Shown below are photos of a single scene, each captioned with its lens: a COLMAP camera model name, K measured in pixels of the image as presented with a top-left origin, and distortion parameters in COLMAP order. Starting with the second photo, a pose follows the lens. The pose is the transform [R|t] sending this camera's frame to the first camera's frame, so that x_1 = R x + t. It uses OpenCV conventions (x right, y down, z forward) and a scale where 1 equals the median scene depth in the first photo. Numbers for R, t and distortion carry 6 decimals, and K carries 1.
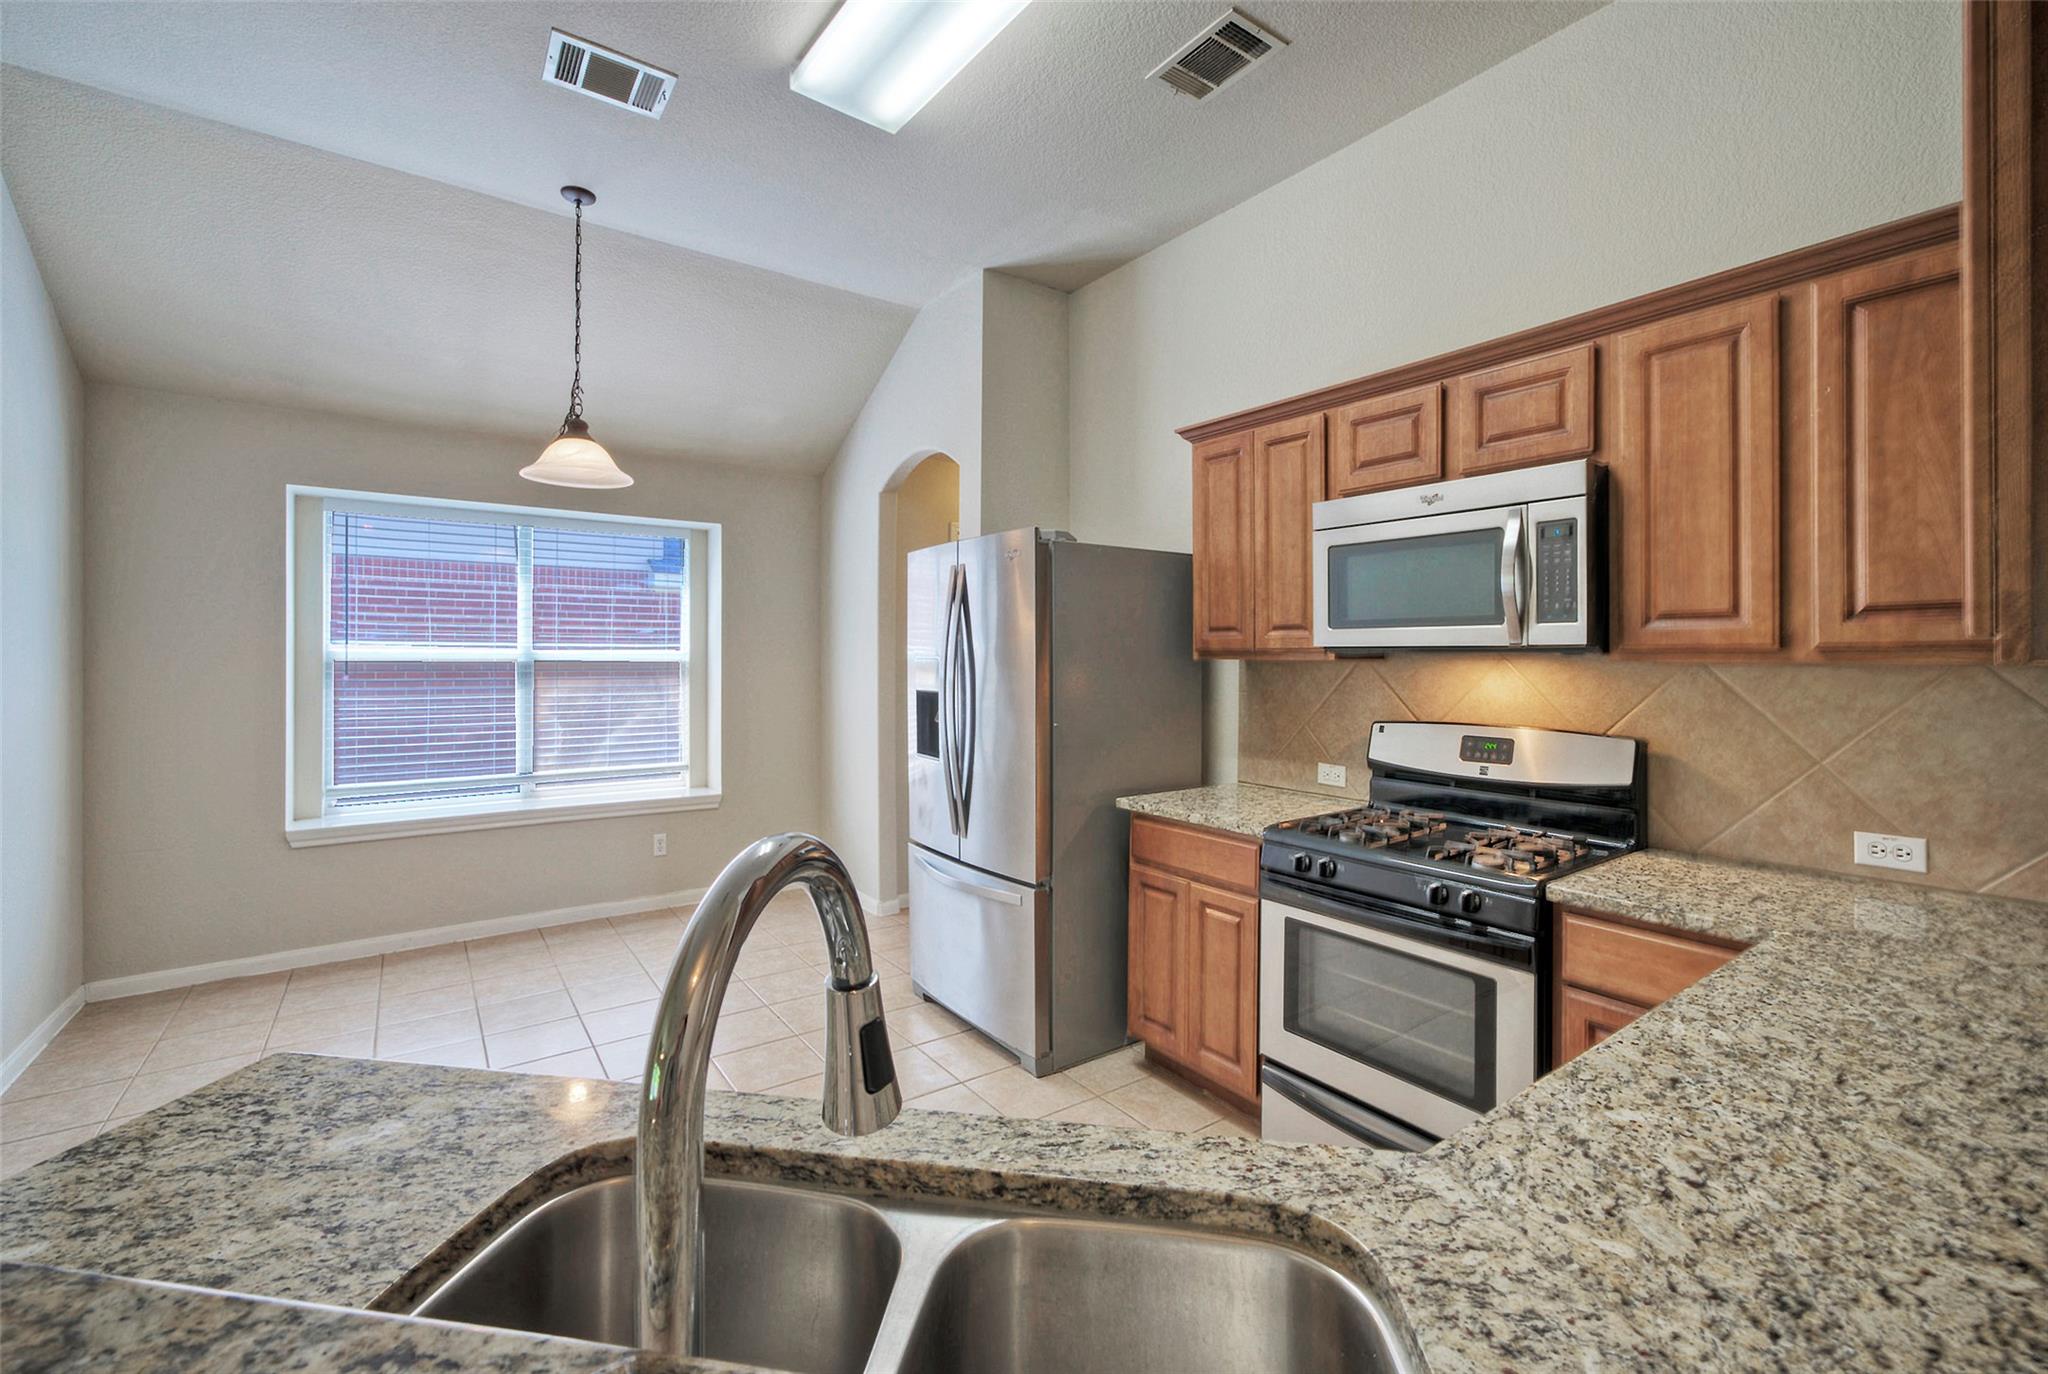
lens RADIAL K [[840.7, 0, 1005.4], [0, 840.7, 661.0], [0, 0, 1]] dist [-0.013542, 0.006216]
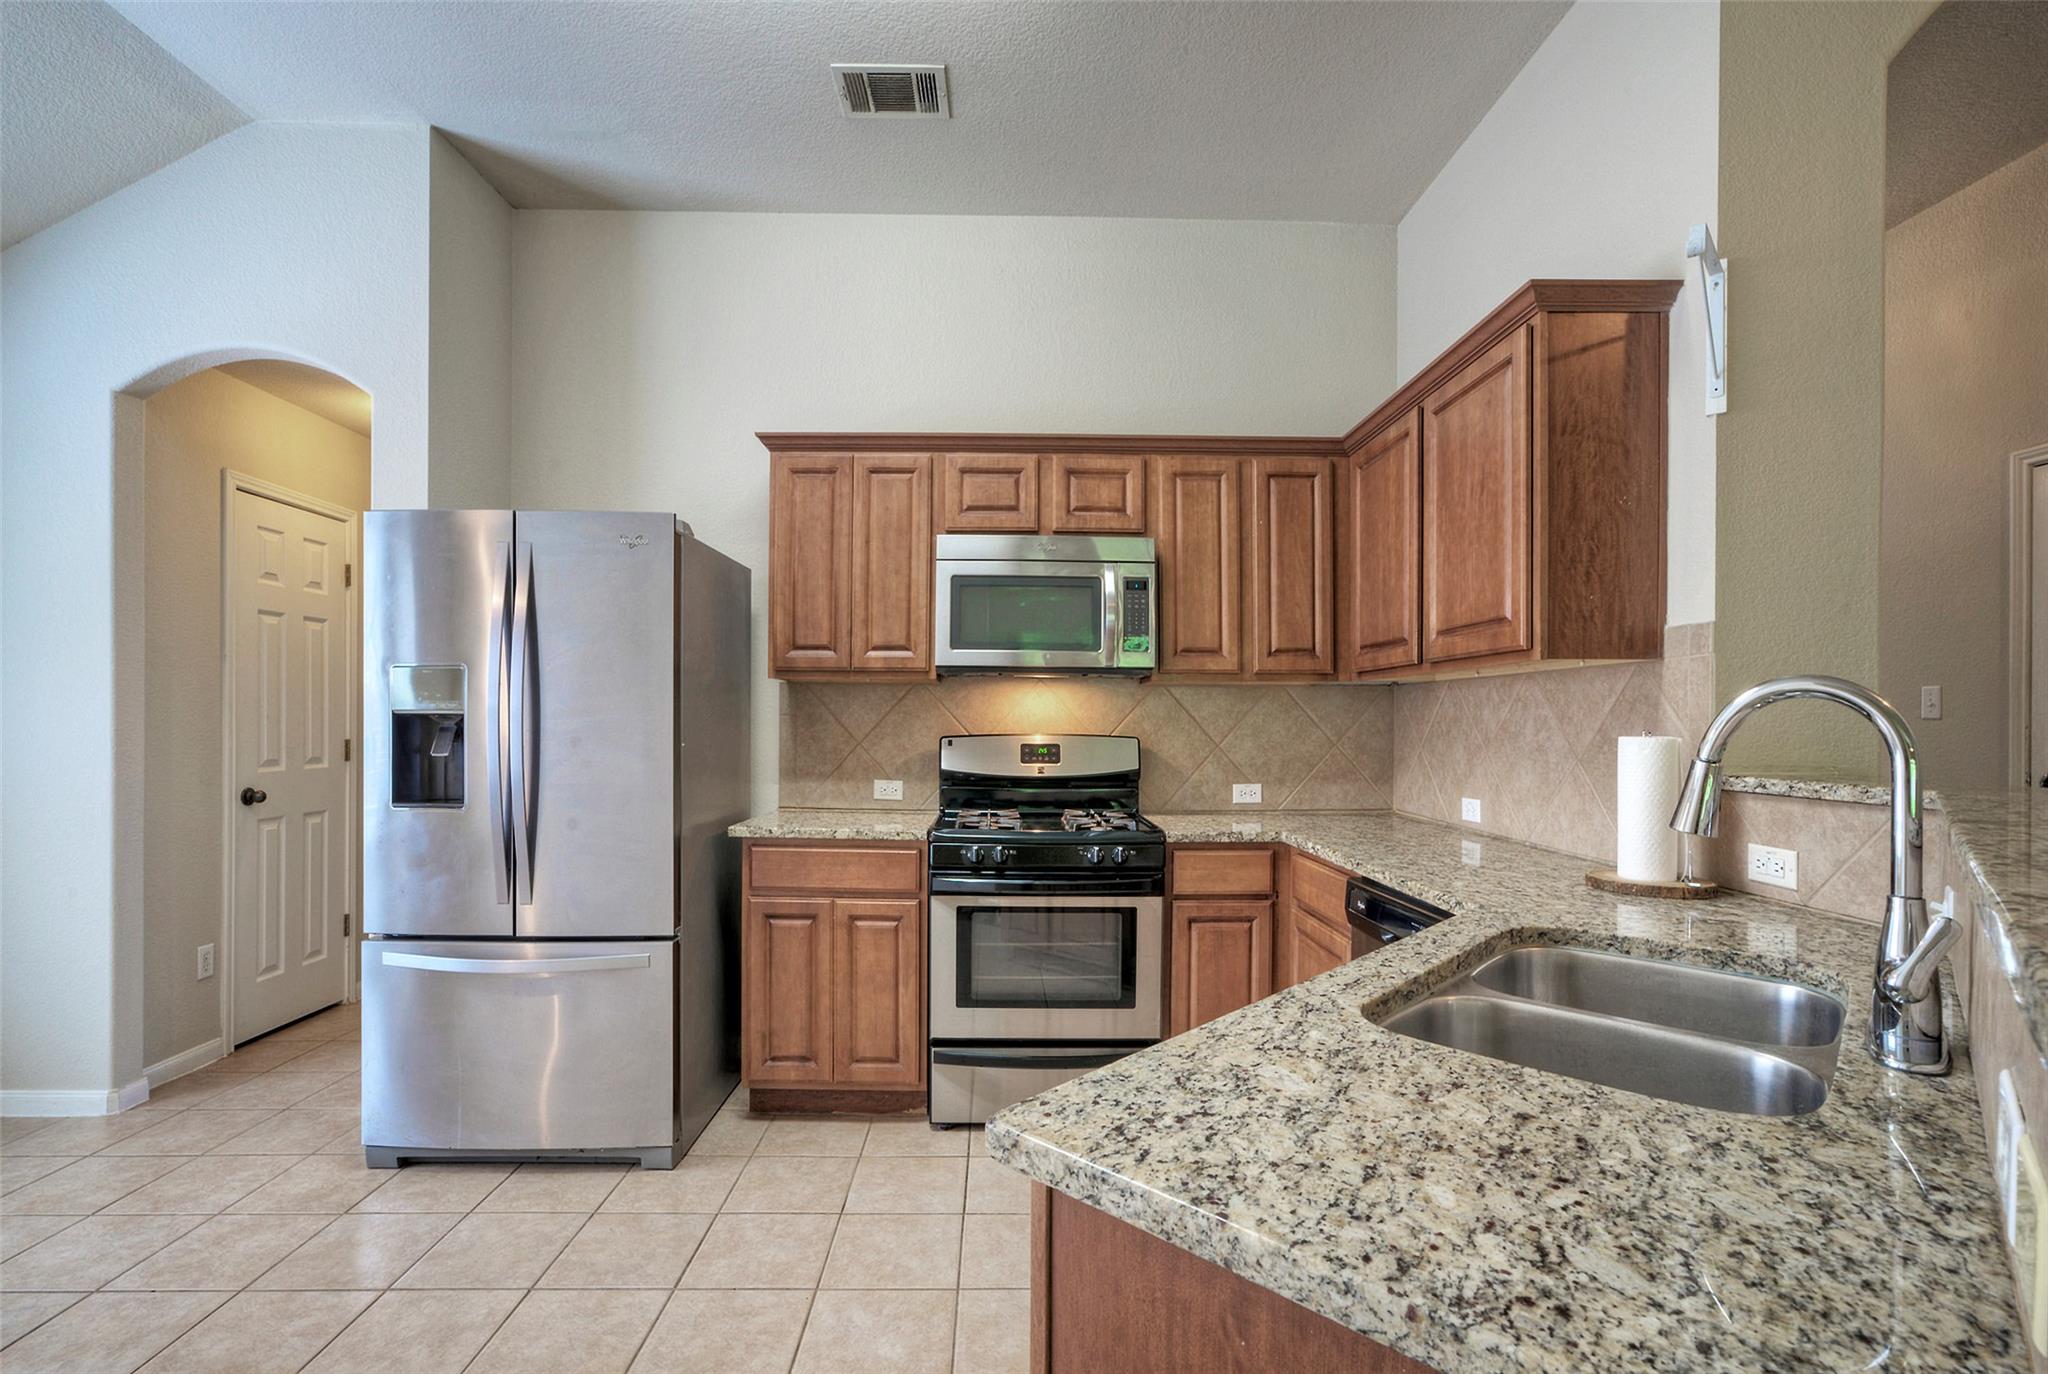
lens RADIAL K [[935.4, 0, 1003.3], [0, 935.4, 723.6], [0, 0, 1]] dist [-0.010189, 0.004365]
pose [[0.578319, -0.002803, 0.815806, -0.585679], [-0.000336, 0.999993, 0.003675, 0.054863], [-0.815811, -0.002400, 0.578314, 0.212688]]
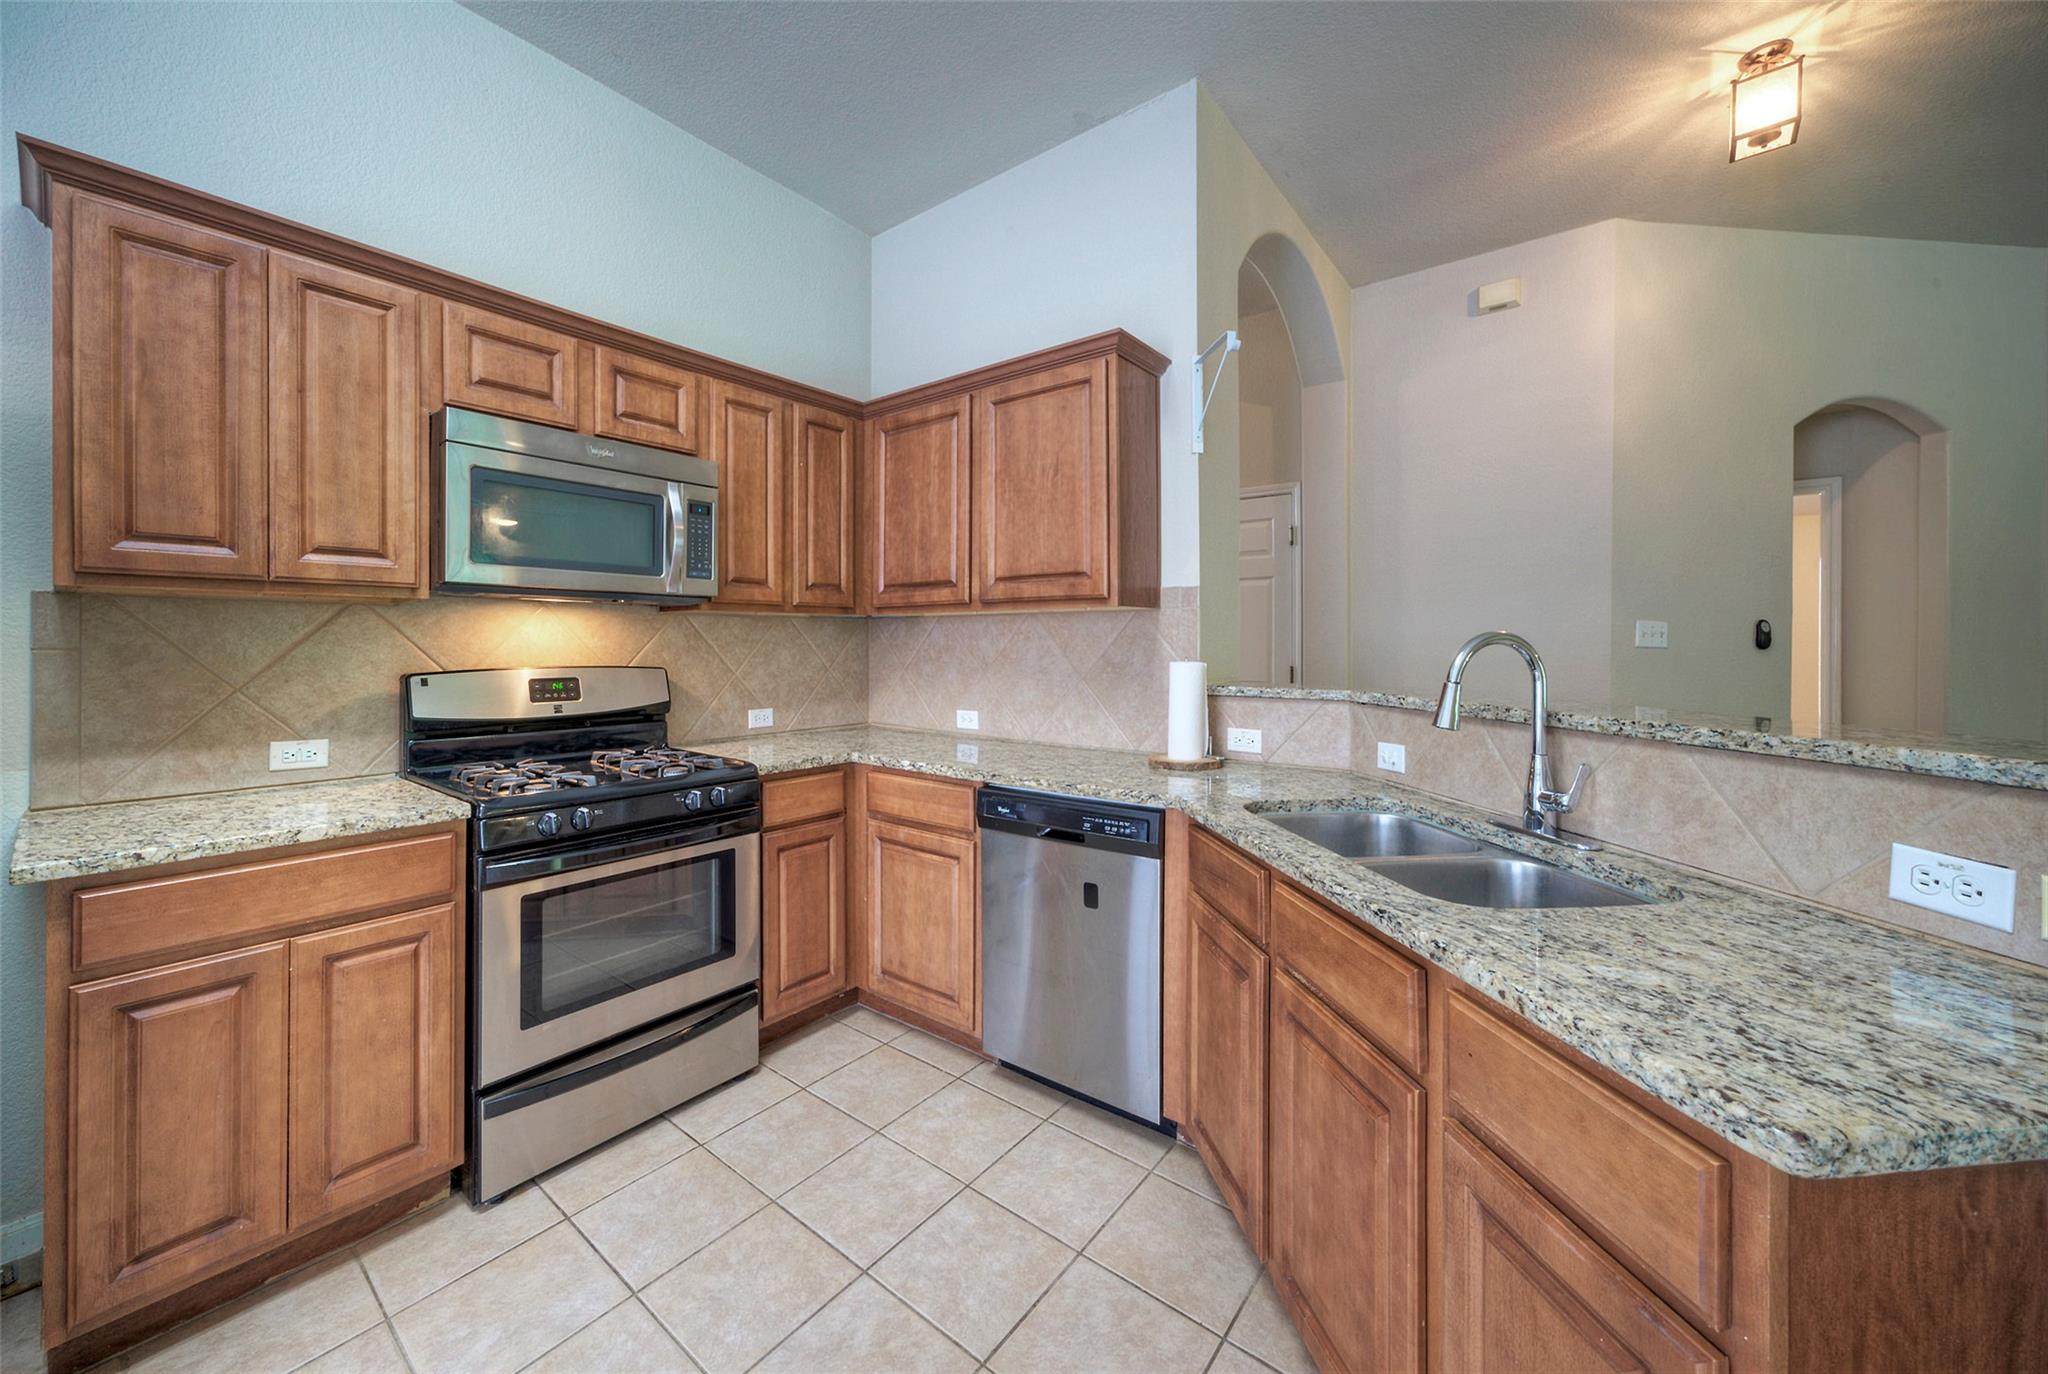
lens RADIAL K [[755.2, 0, 1010.3], [0, 755.2, 639.4], [0, 0, 1]] dist [-0.004133, 0.001542]
pose [[-0.270925, 0.001885, 0.962599, -0.488080], [0.002628, 0.999996, -0.001218, 0.042033], [-0.962597, 0.002200, -0.270929, 0.664686]]
